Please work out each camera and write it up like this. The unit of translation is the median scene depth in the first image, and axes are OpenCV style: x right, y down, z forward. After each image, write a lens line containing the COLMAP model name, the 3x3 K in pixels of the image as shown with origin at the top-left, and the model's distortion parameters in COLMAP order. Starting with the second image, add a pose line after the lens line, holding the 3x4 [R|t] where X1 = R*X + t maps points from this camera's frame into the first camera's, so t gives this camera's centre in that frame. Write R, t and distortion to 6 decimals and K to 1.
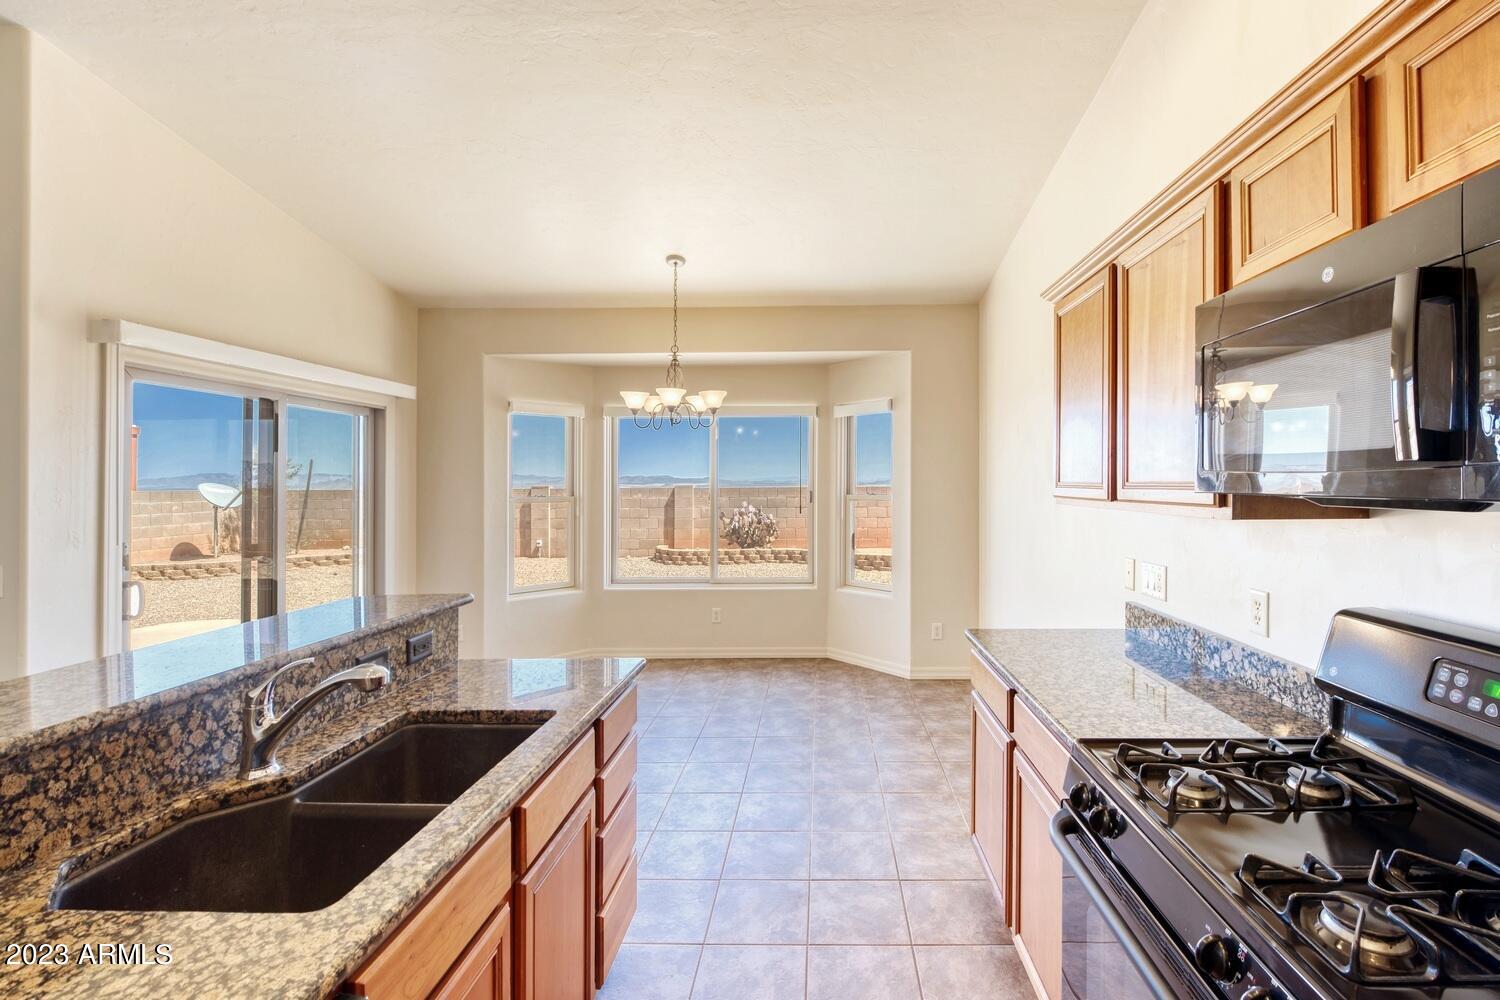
lens RADIAL K [[670.7, 0, 779.8], [0, 670.7, 476.8], [0, 0, 1]] dist [0.019531, -0.000624]
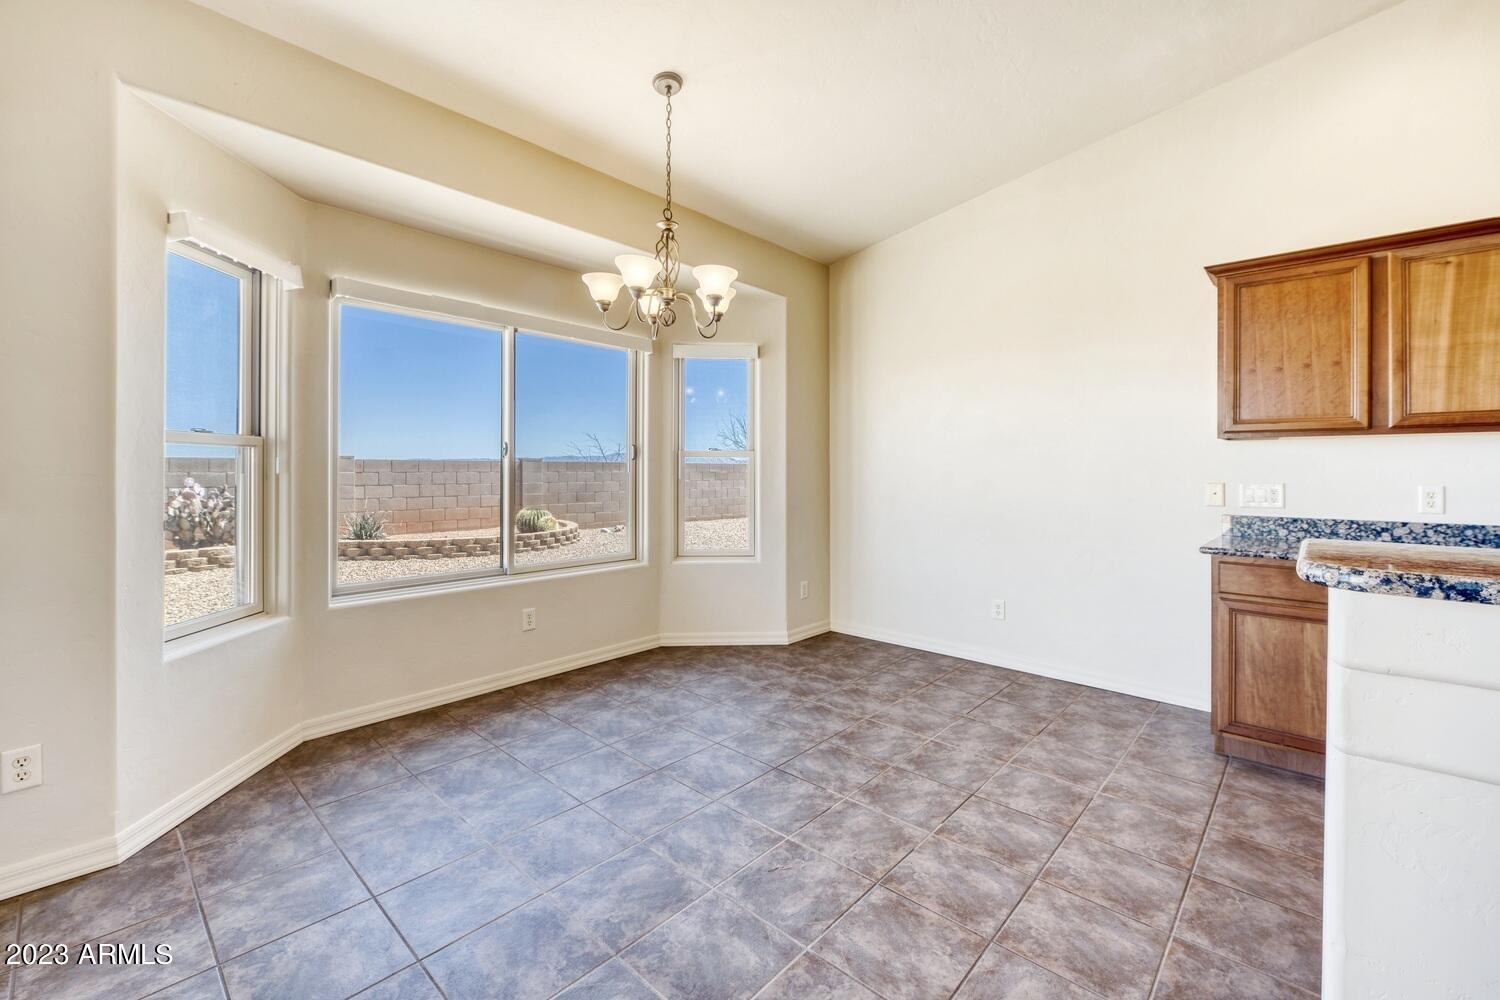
lens RADIAL K [[637.7, 0, 748.4], [0, 637.7, 463.7], [0, 0, 1]] dist [-0.003117, -0.002258]
pose [[0.639917, 0.014311, 0.768311, -0.468308], [-0.013607, 0.999881, -0.007291, 0.048253], [-0.768324, -0.005789, 0.640035, 0.414258]]
